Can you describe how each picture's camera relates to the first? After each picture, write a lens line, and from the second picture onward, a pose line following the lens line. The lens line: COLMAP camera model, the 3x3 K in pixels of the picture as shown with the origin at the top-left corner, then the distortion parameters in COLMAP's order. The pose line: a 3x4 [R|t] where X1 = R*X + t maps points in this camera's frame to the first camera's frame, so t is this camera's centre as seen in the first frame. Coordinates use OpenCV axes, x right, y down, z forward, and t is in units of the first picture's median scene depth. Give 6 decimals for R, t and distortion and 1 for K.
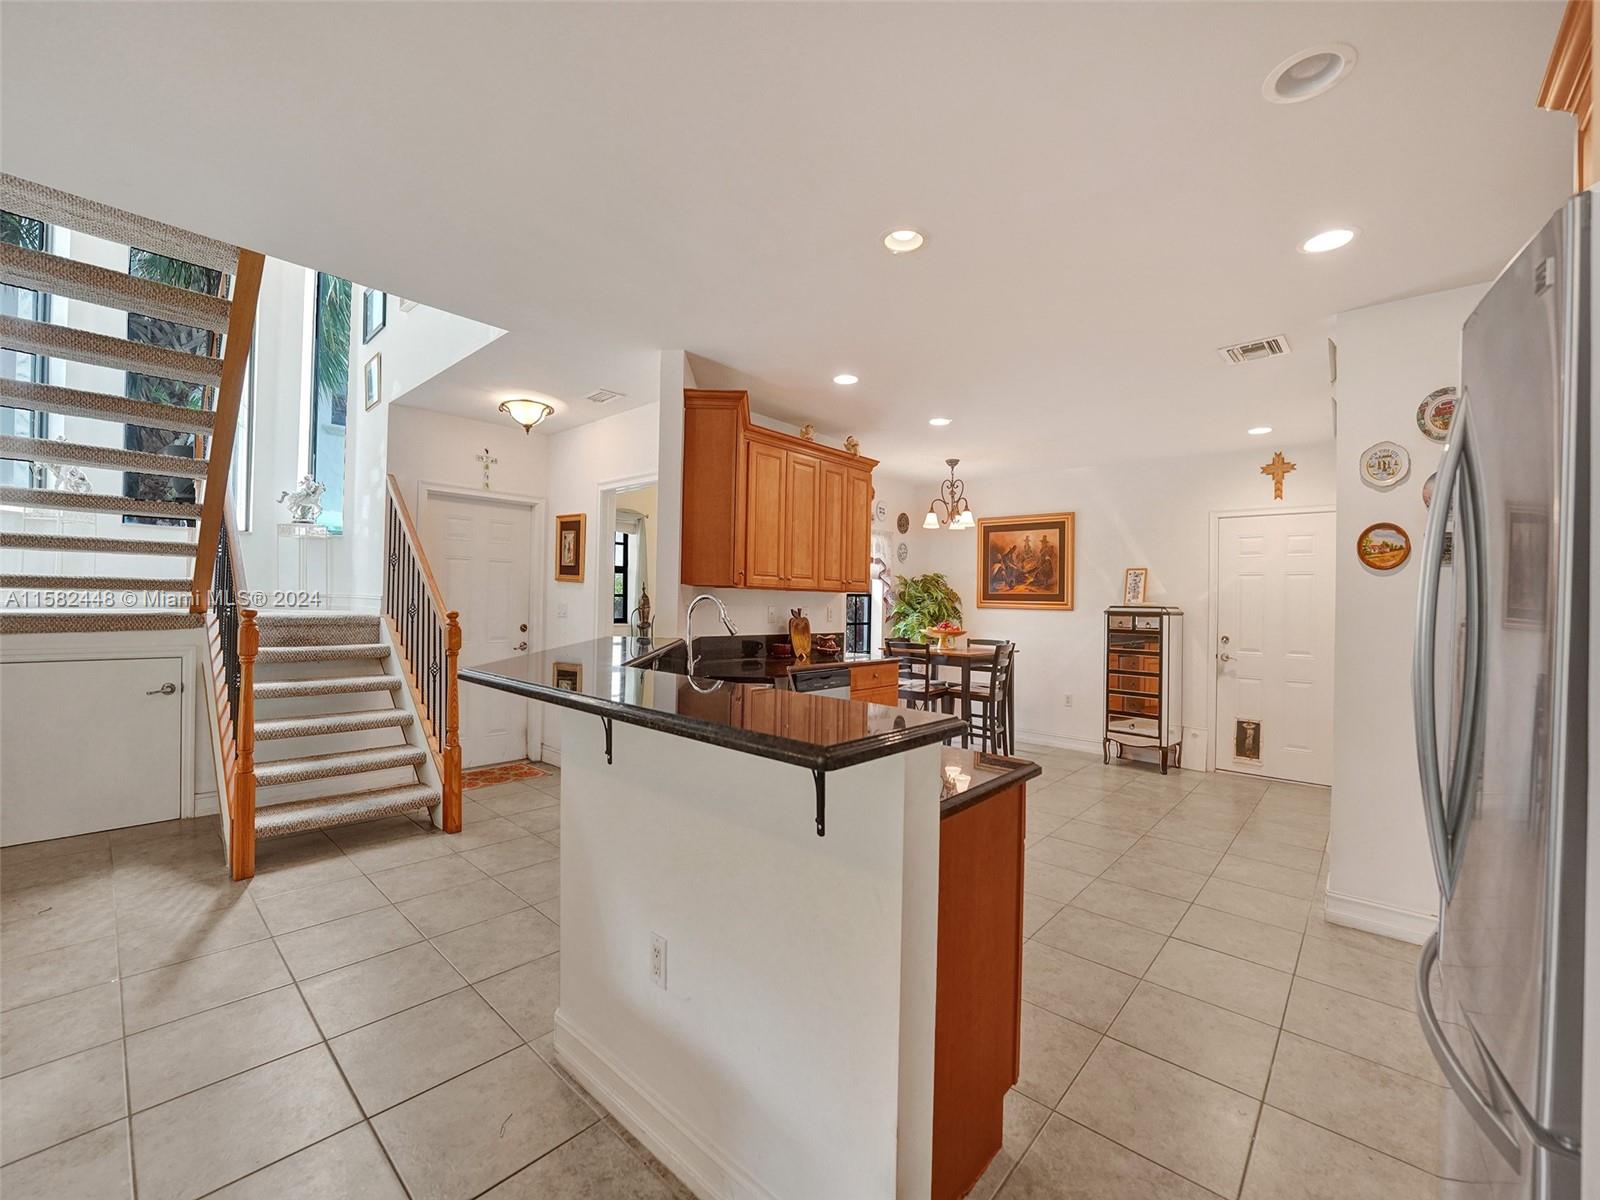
lens RADIAL K [[657.2, 0, 800.3], [0, 657.2, 608.1], [0, 0, 1]] dist [-0.026817, -0.000038]
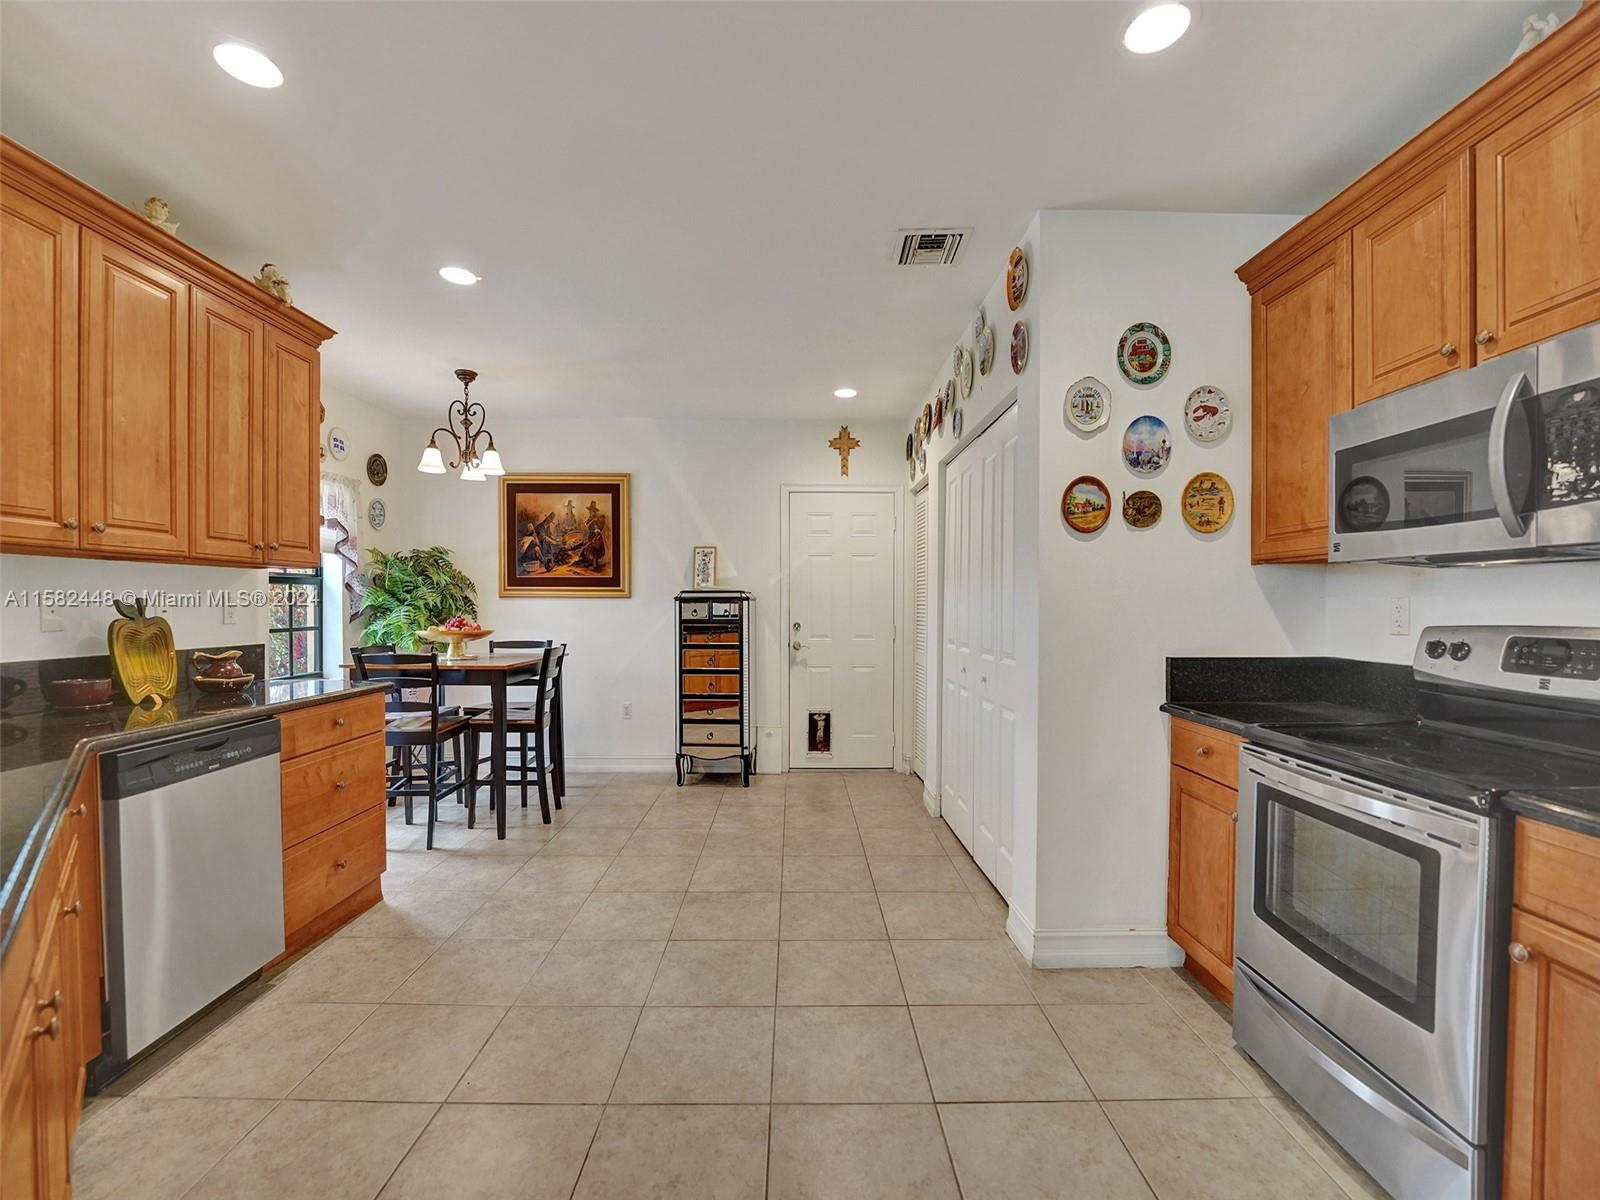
lens RADIAL K [[657.2, 0, 800.3], [0, 657.2, 608.1], [0, 0, 1]] dist [-0.026817, -0.000038]
pose [[0.733782, -0.024890, 0.678929, 0.029409], [0.019300, 0.999689, 0.015789, 0.007880], [-0.679111, 0.001517, 0.734034, 0.298614]]
